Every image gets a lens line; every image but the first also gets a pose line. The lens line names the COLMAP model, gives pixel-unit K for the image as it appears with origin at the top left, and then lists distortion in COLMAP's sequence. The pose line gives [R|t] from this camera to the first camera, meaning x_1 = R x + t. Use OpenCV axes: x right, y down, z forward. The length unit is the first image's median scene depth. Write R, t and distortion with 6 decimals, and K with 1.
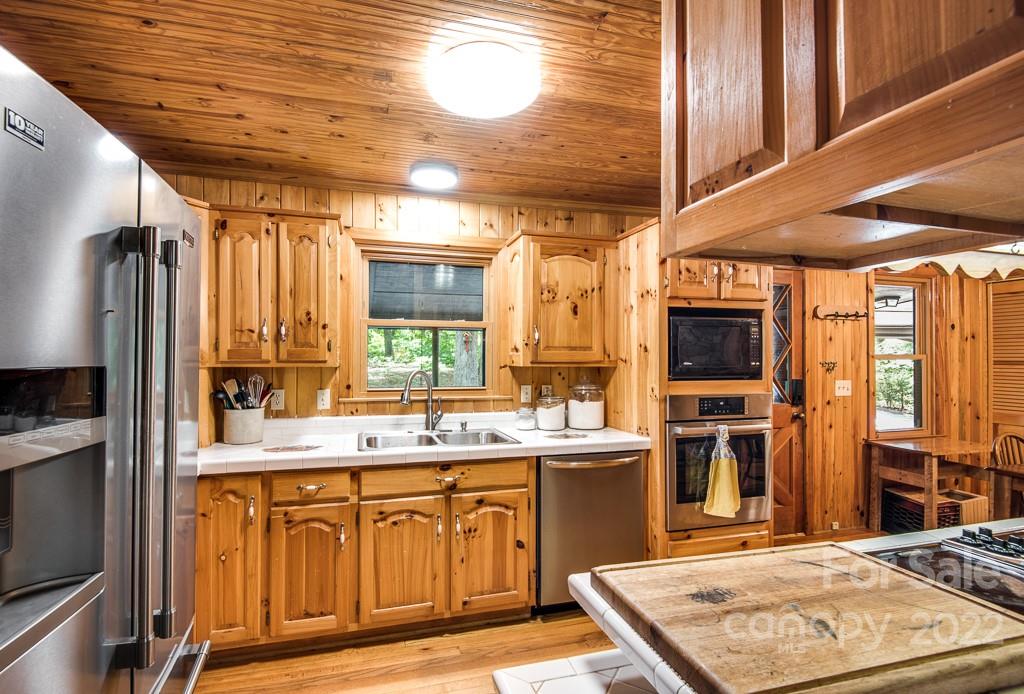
lens RADIAL K [[468.6, 0, 484.3], [0, 468.6, 357.1], [0, 0, 1]] dist [0.019952, -0.015220]
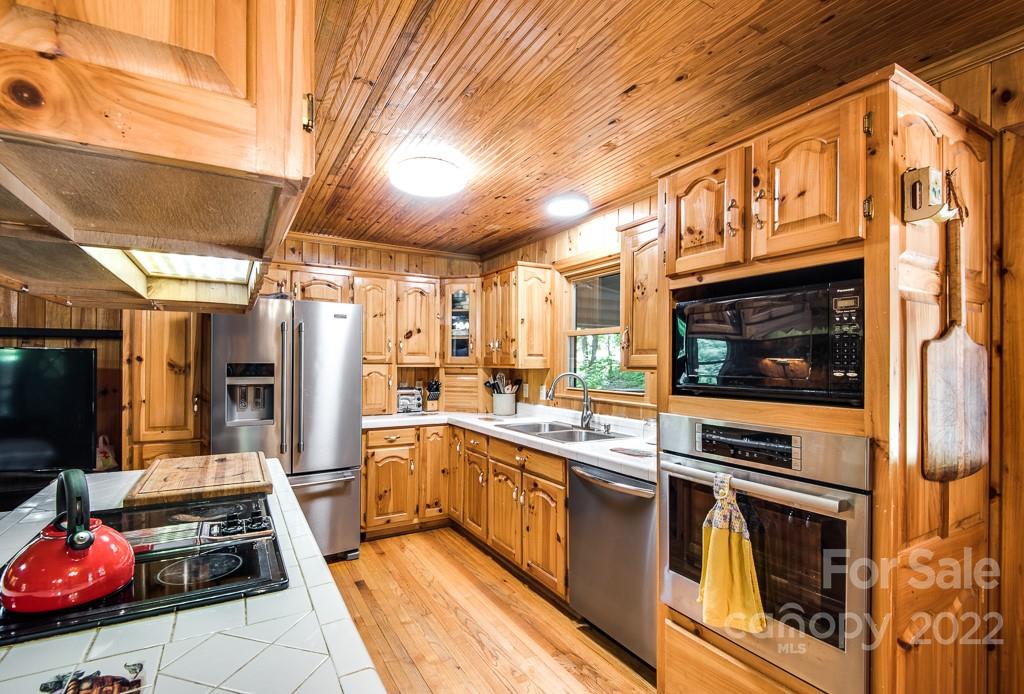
lens RADIAL K [[468.6, 0, 488.3], [0, 468.6, 361.7], [0, 0, 1]] dist [0.019952, -0.015220]
pose [[0.240046, -0.000964, -0.970761, 0.899890], [-0.002672, 0.999995, -0.001654, 0.002934], [0.970758, 0.002991, 0.240042, 0.497005]]
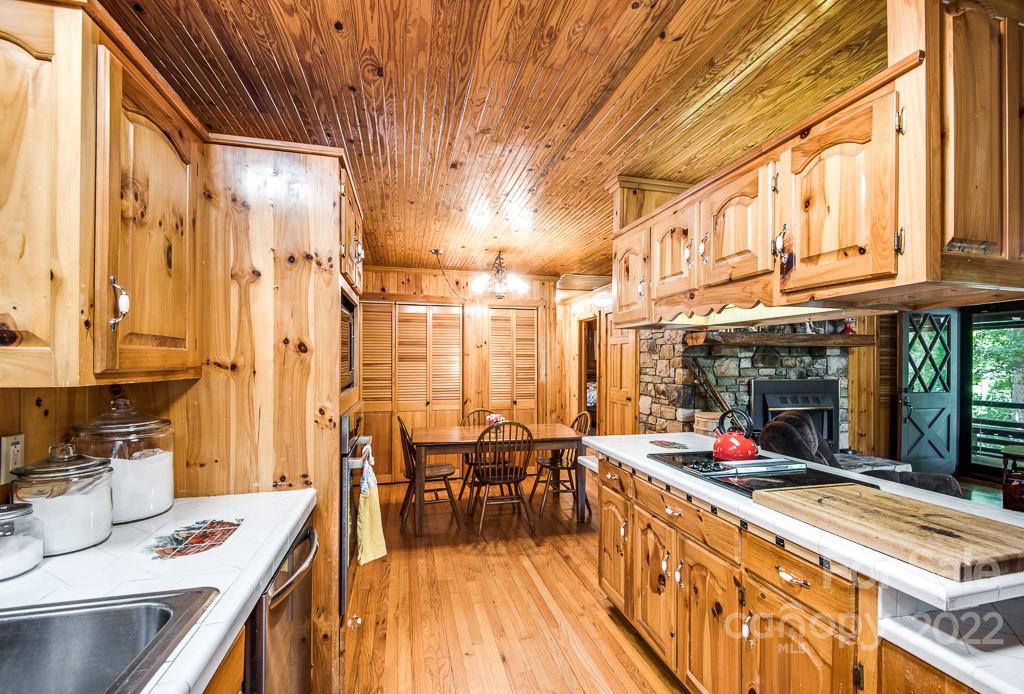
lens RADIAL K [[468.6, 0, 538.2], [0, 468.6, 361.3], [0, 0, 1]] dist [0.019952, -0.015220]
pose [[-0.019834, -0.000819, 0.999803, -0.260753], [-0.003971, 0.999992, 0.000741, -0.000556], [-0.999795, -0.003956, -0.019837, 0.640069]]
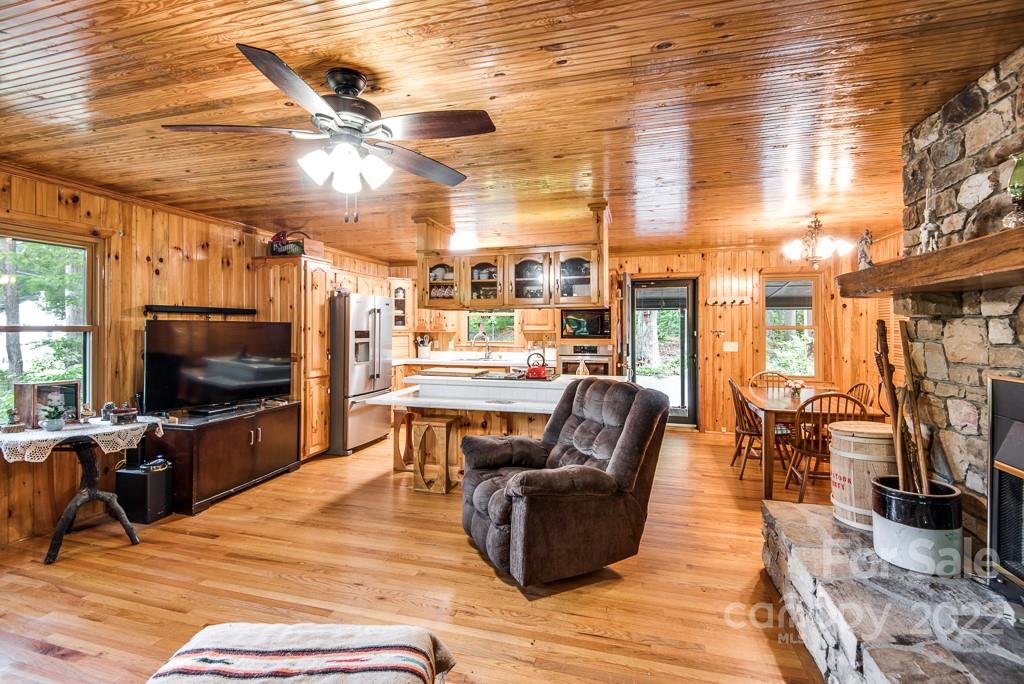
lens RADIAL K [[474.9, 0, 500.7], [0, 474.9, 325.2], [0, 0, 1]] dist [0.009068, -0.000005]
pose [[0.855061, -0.005243, -0.518501, 1.222851], [0.002739, 0.999981, -0.005595, -0.003086], [0.518521, 0.003364, 0.855059, -1.085080]]
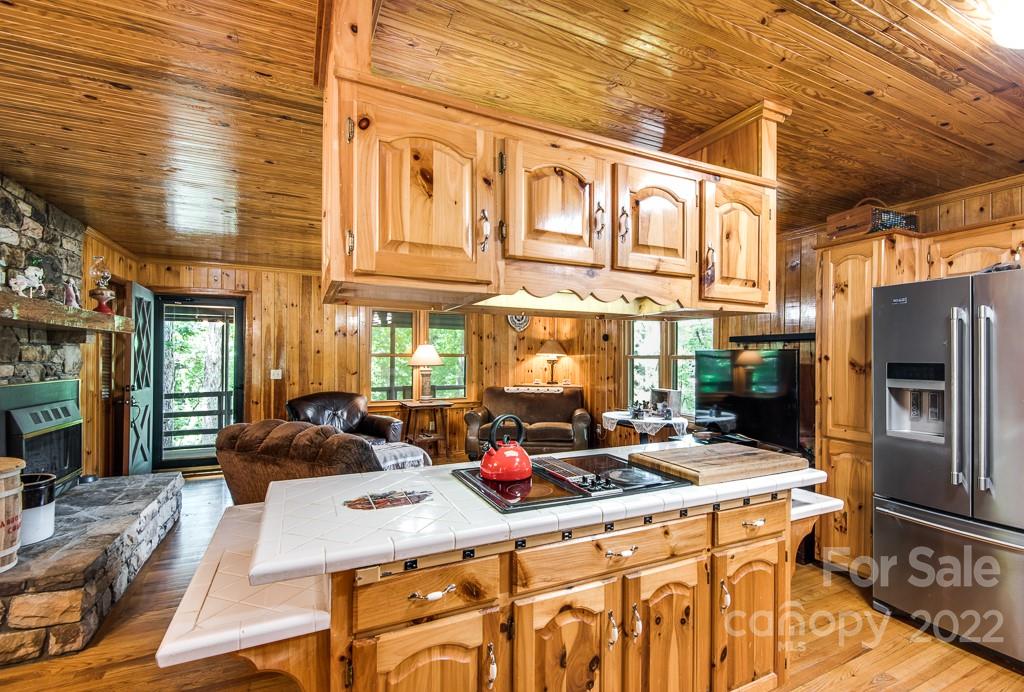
lens RADIAL K [[468.6, 0, 531.5], [0, 468.6, 353.6], [0, 0, 1]] dist [0.019952, -0.015220]
pose [[-0.979704, -0.008613, -0.200263, 0.613772], [-0.007004, 0.999937, -0.008738, 0.001528], [0.200325, -0.007158, -0.979703, 0.921058]]
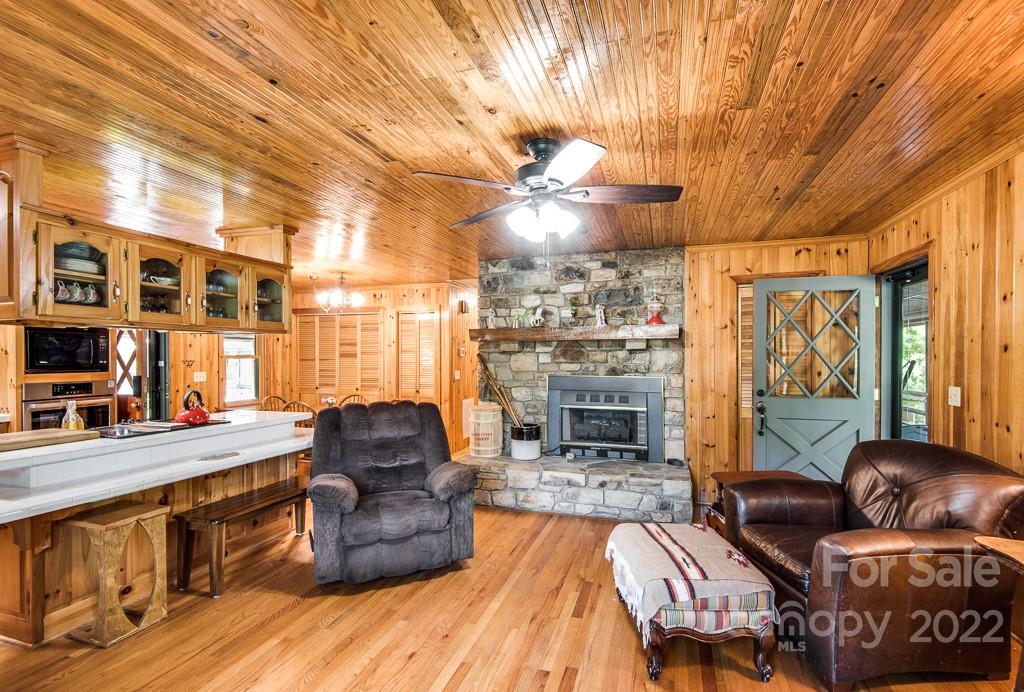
lens RADIAL K [[481.7, 0, 523.1], [0, 481.7, 361.1], [0, 0, 1]] dist [0.000023, -0.004124]
pose [[0.527116, -0.010089, 0.849733, -0.058498], [0.000969, 0.999936, 0.011270, -0.005499], [-0.849793, -0.005117, 0.527092, -1.015057]]
